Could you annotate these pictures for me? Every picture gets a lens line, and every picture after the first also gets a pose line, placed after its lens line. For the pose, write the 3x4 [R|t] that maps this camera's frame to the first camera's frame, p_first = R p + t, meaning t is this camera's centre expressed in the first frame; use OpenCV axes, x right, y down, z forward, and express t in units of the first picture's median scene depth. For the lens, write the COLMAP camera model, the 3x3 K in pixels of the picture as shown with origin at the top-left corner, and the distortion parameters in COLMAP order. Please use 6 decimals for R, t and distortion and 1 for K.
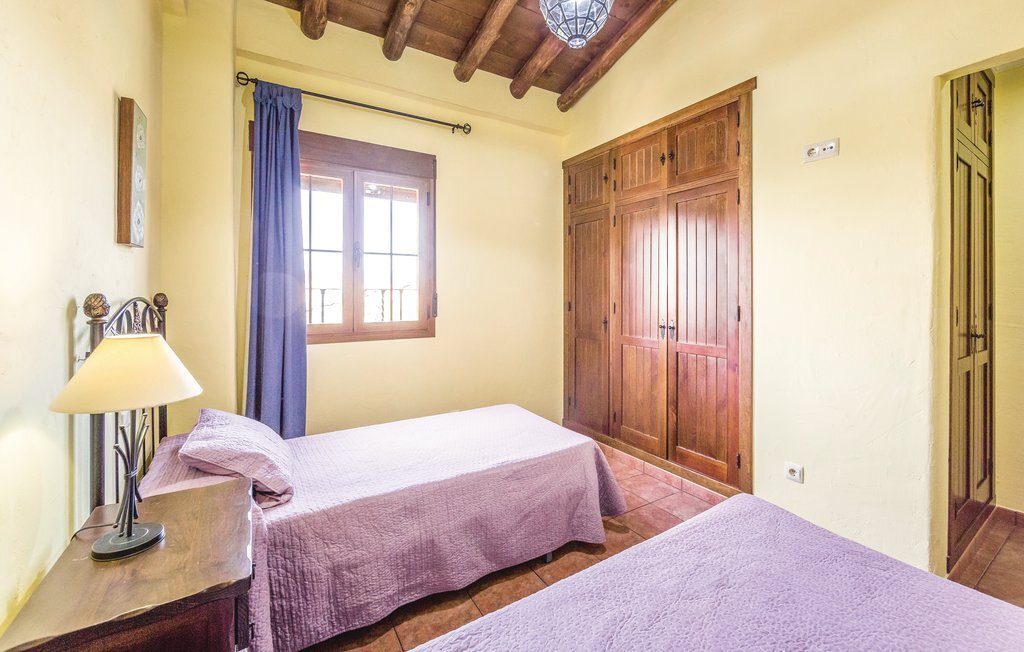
lens RADIAL K [[414.3, 0, 511.4], [0, 414.3, 293.5], [0, 0, 1]] dist [-0.001588, -0.000146]
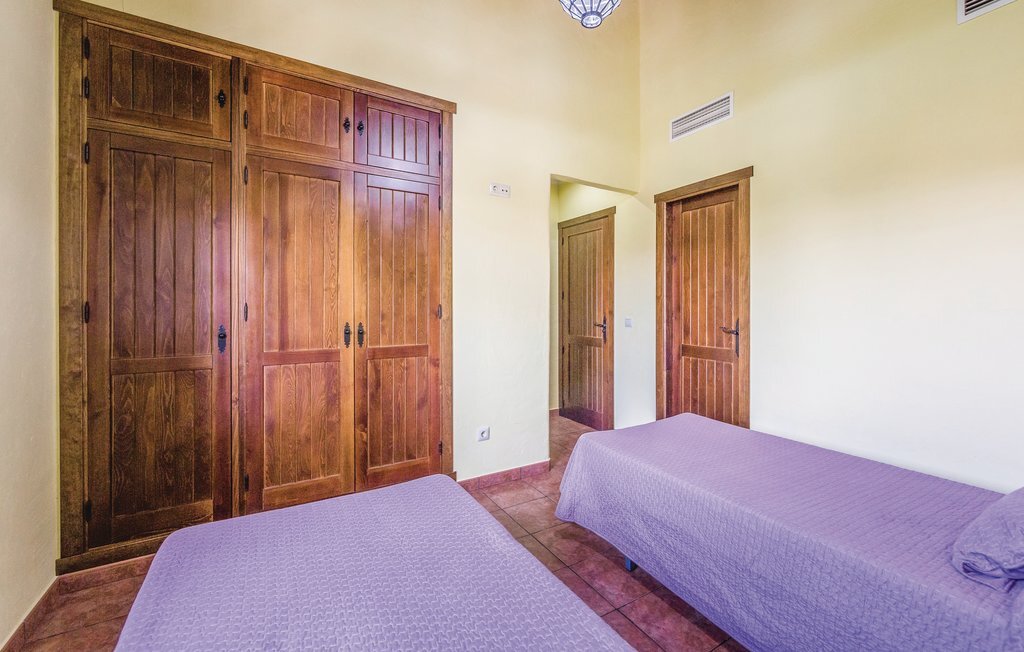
lens RADIAL K [[409.2, 0, 523.0], [0, 409.2, 312.2], [0, 0, 1]] dist [-0.000009, -0.000016]
pose [[0.004973, -0.005828, 0.999971, -0.432894], [0.001442, 0.999982, 0.005821, 0.036644], [-0.999987, 0.001413, 0.004982, 0.652728]]
